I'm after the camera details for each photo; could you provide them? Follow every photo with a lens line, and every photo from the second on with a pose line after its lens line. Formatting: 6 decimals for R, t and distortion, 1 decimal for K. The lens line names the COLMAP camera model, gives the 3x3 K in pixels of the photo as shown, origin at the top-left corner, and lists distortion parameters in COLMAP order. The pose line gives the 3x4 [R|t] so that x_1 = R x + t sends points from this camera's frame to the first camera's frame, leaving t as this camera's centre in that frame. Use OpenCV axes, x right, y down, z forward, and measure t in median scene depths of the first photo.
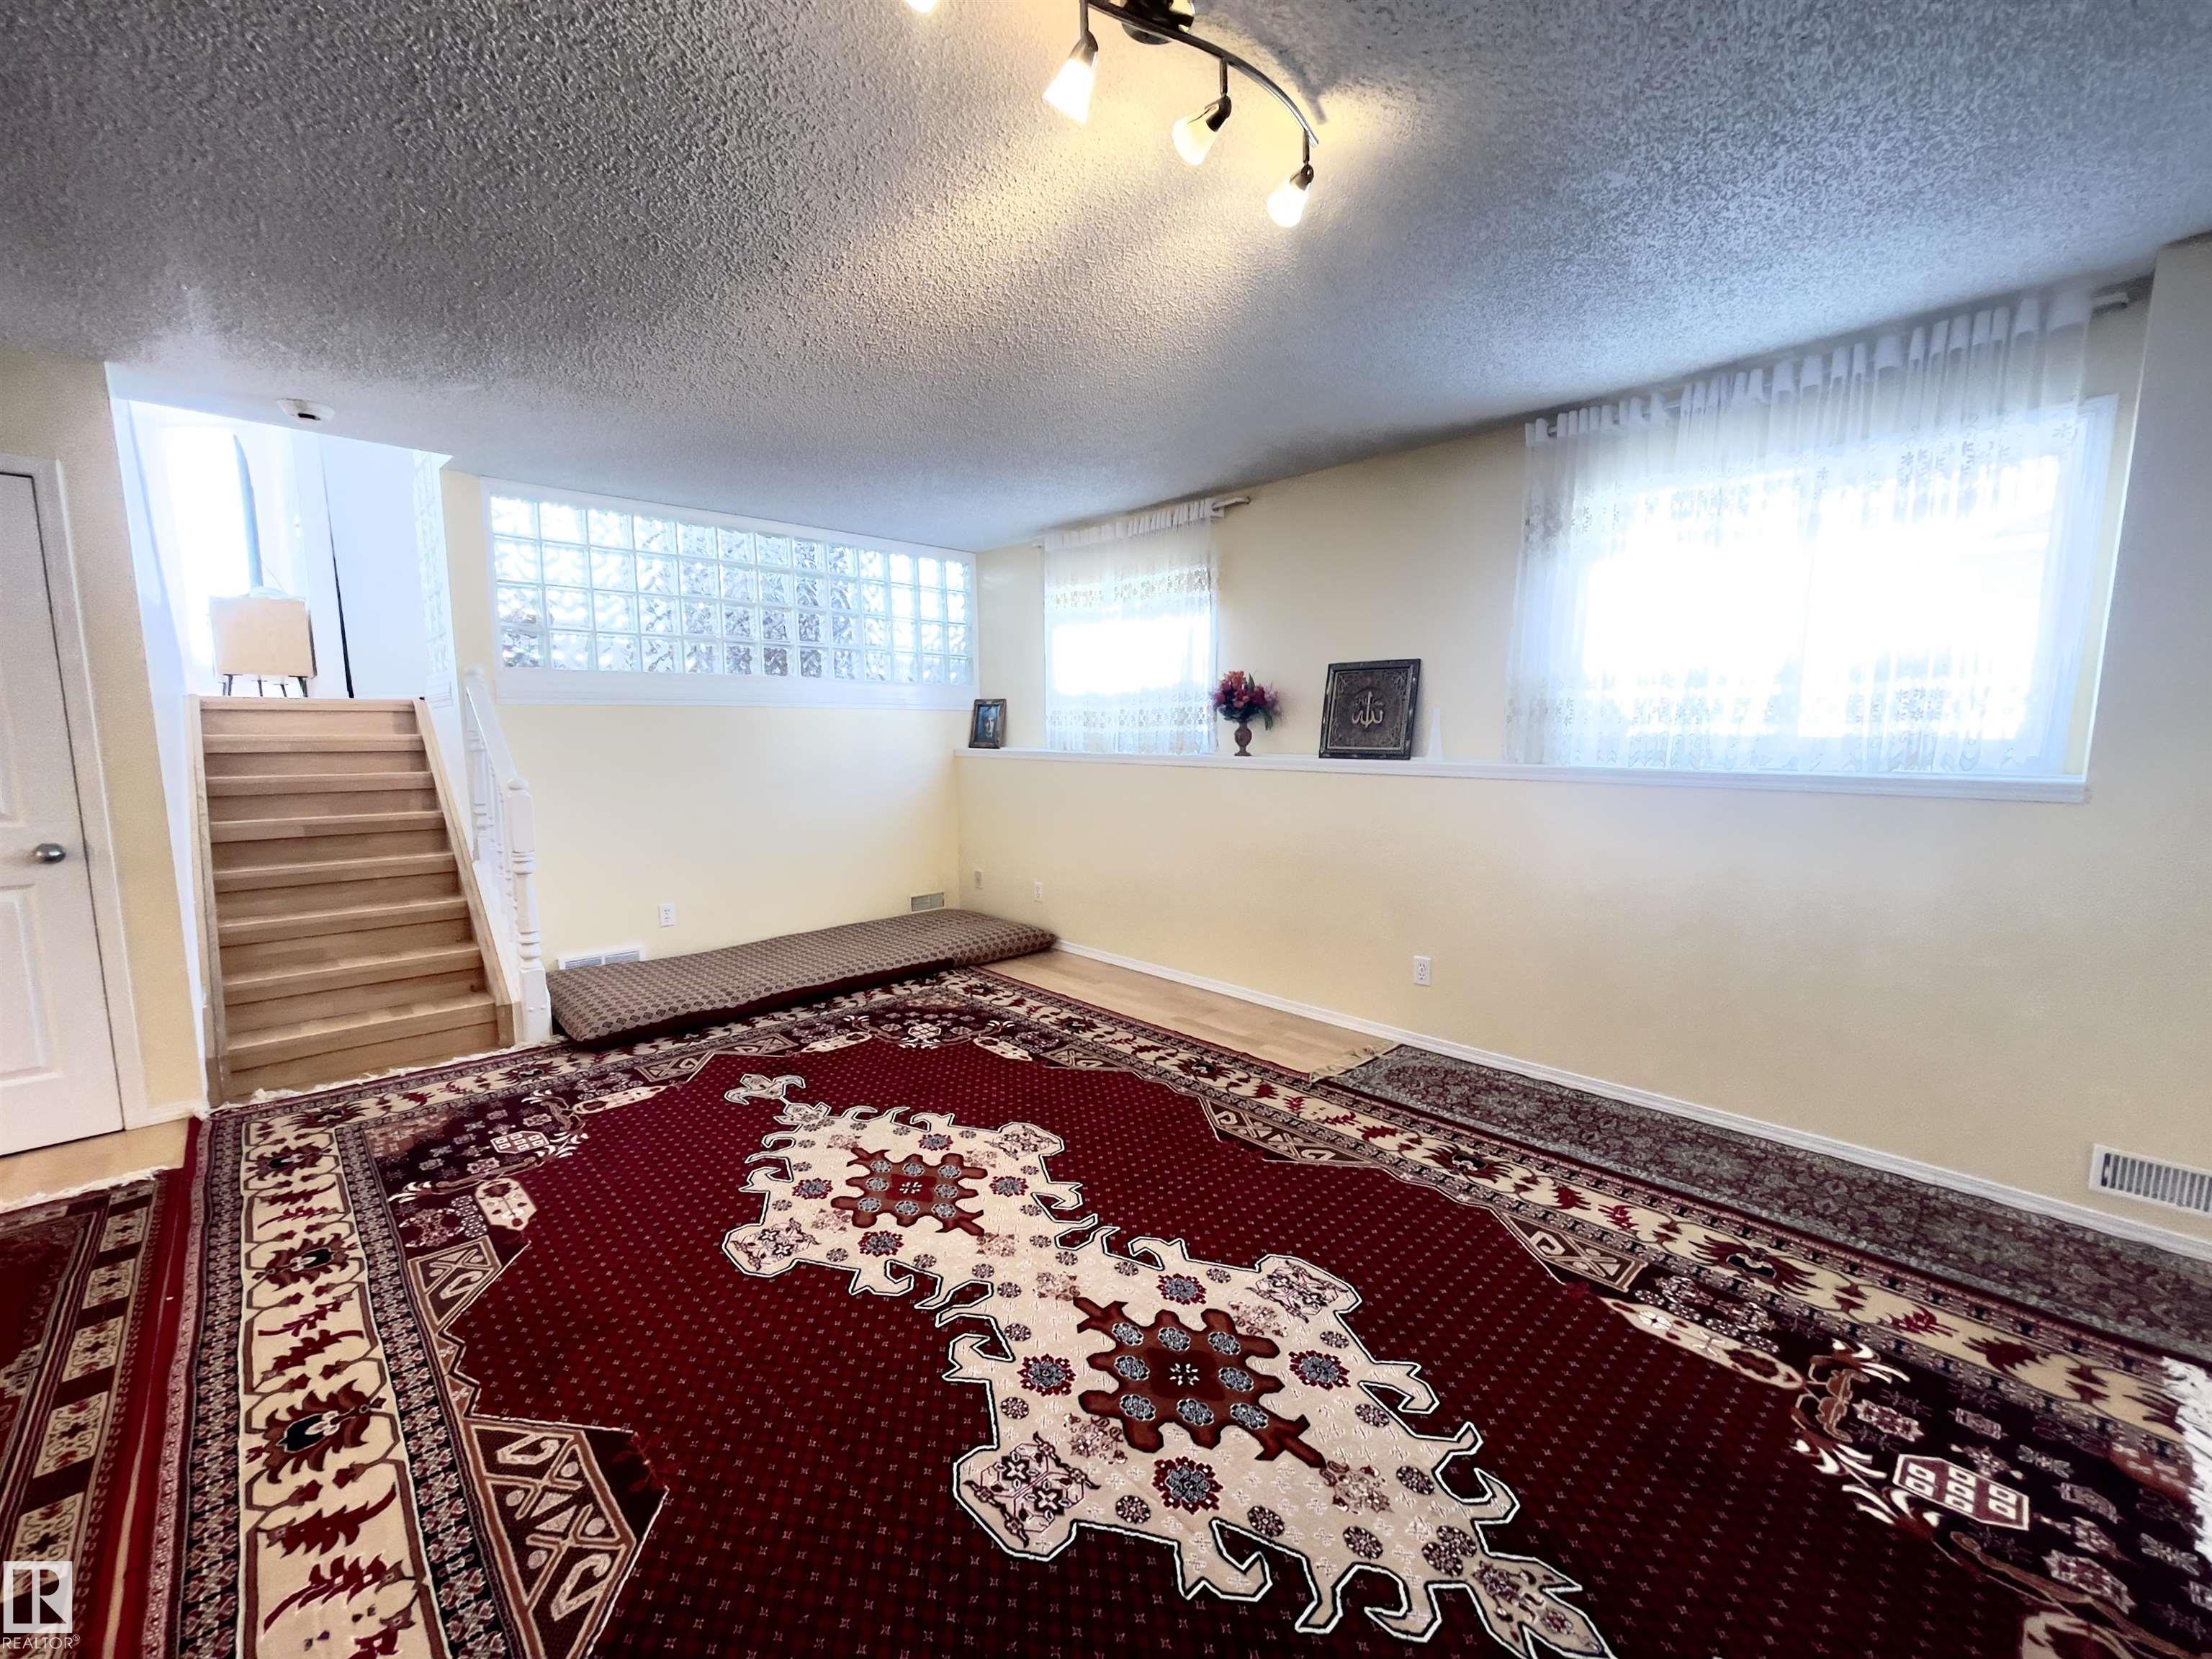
lens RADIAL K [[887.2, 0, 1113.1], [0, 887.2, 833.6], [0, 0, 1]] dist [0.008404, 0.000408]
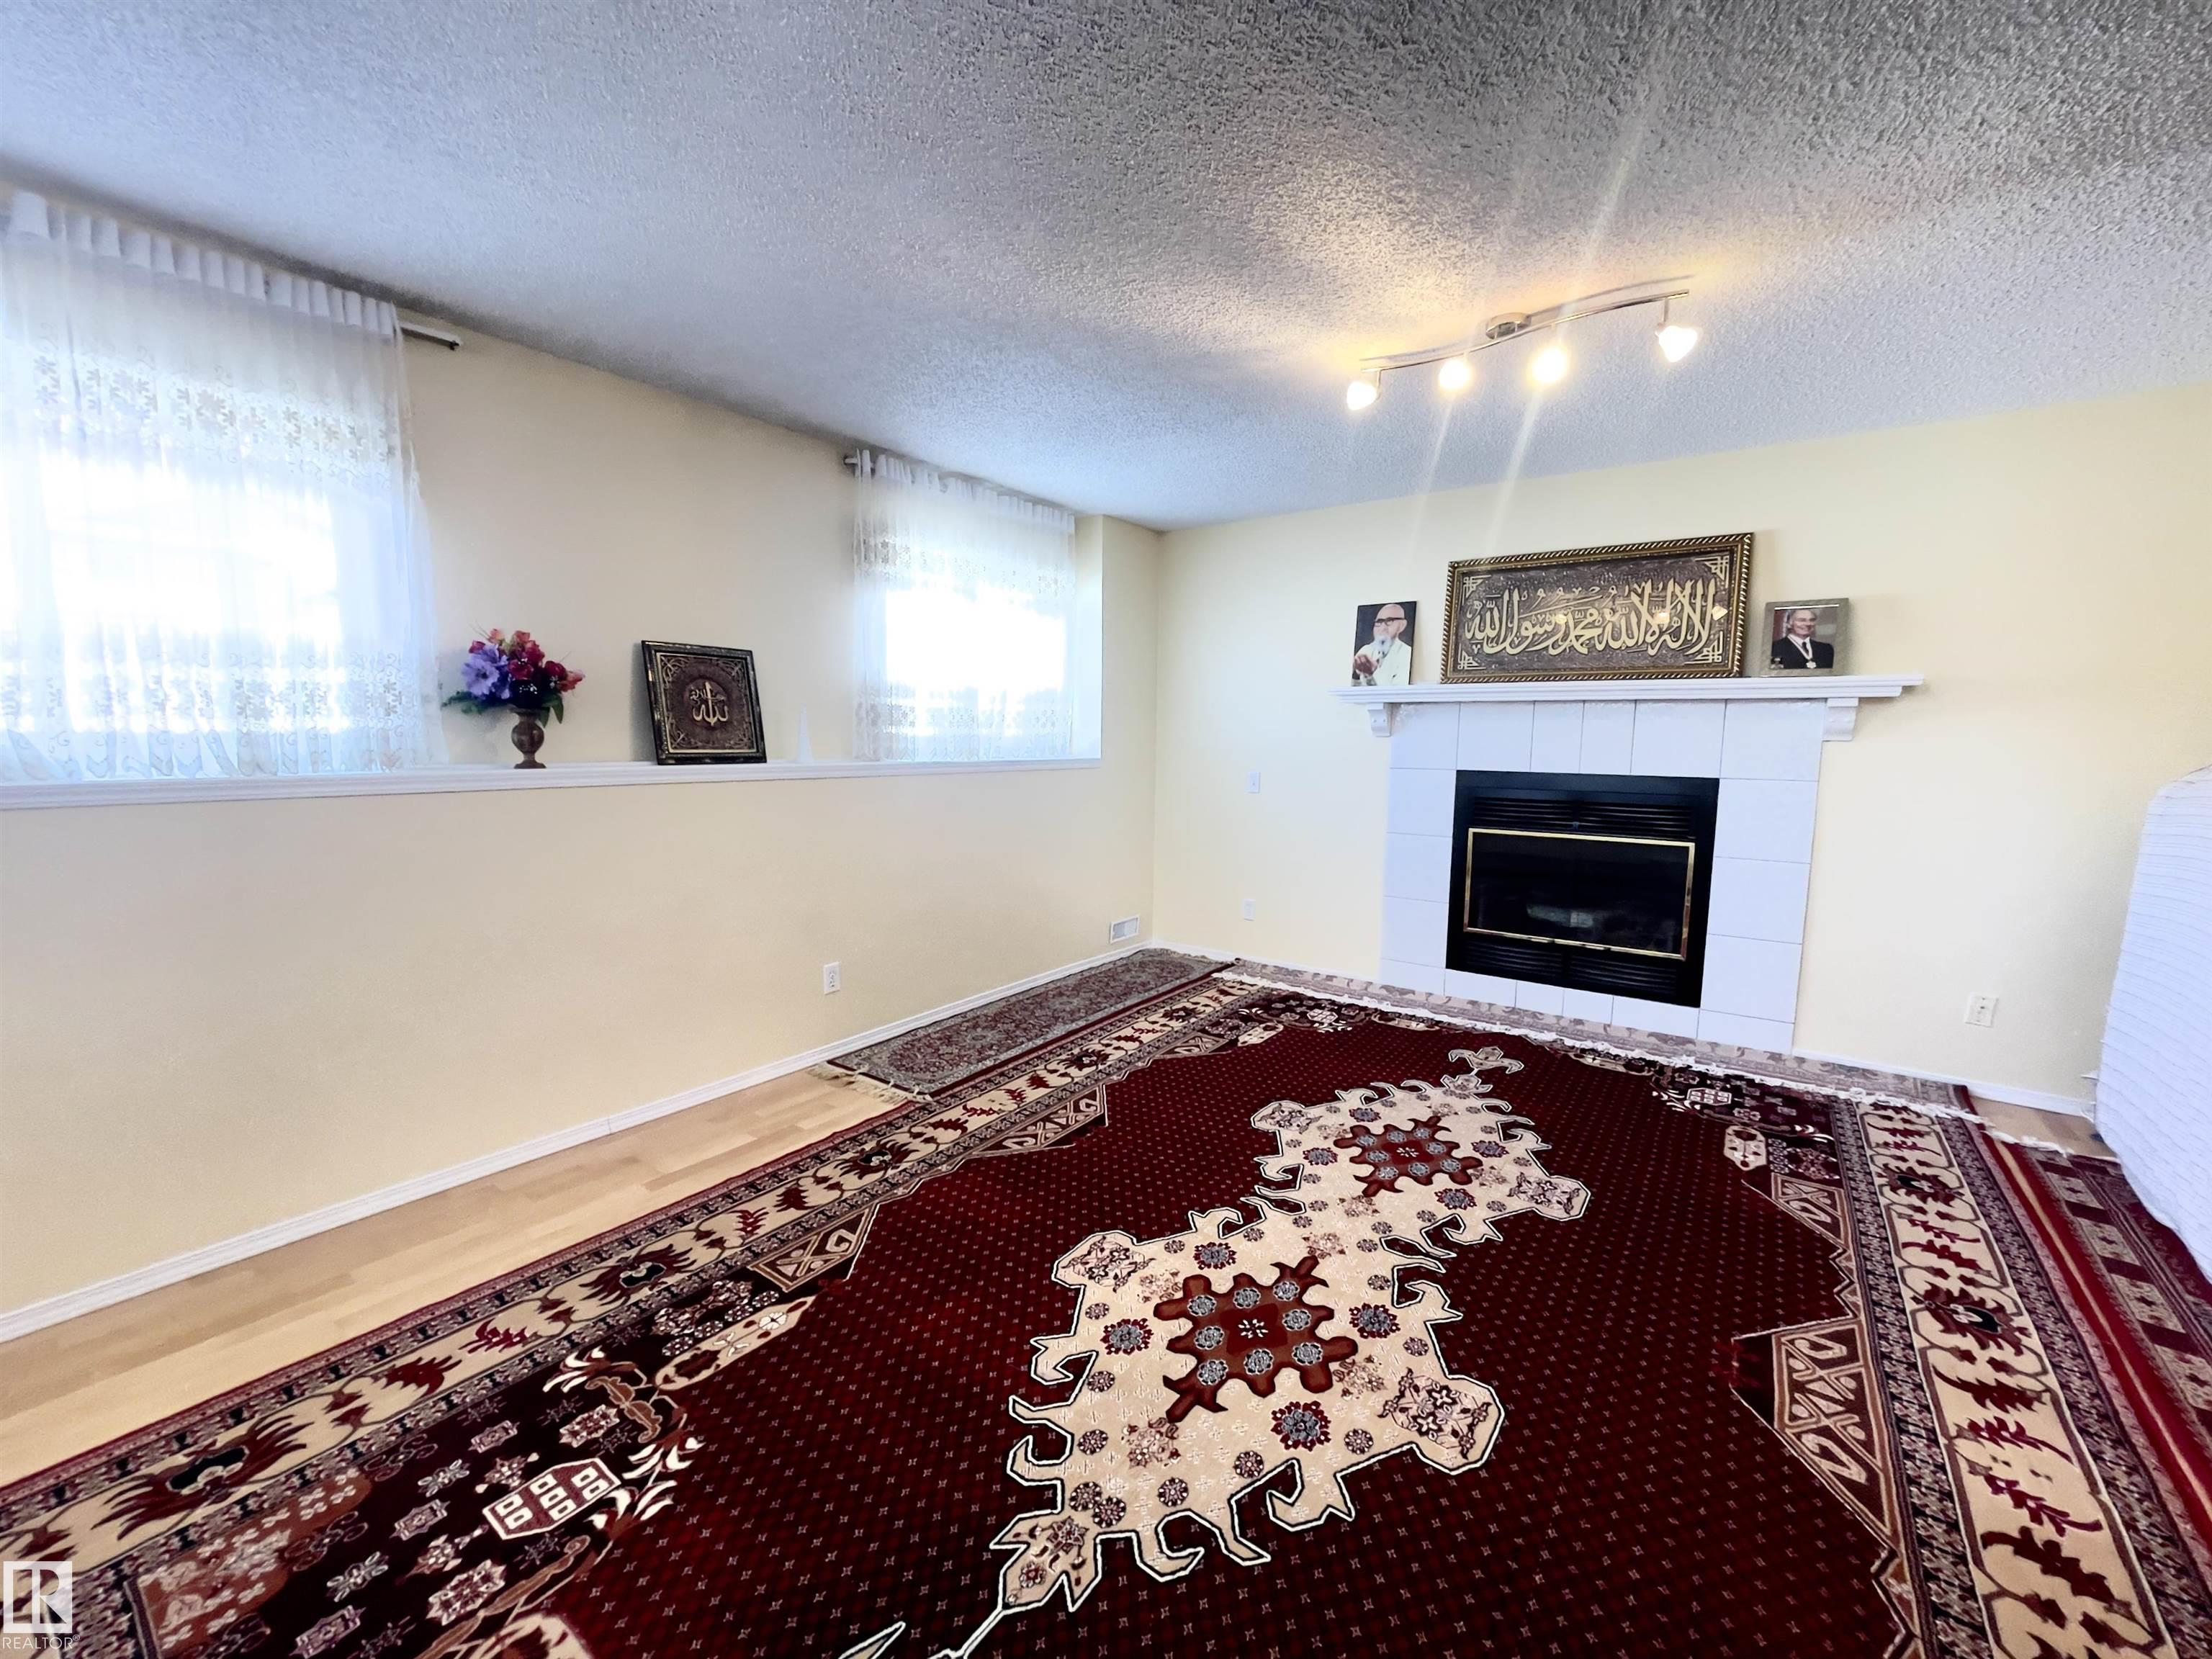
lens RADIAL K [[887.2, 0, 1113.2], [0, 887.2, 828.7], [0, 0, 1]] dist [0.008404, 0.000408]
pose [[-0.154643, -0.108223, 0.982025, -0.842575], [0.113244, 0.985489, 0.126437, -0.124871], [-0.981459, 0.130761, -0.140143, 1.077571]]
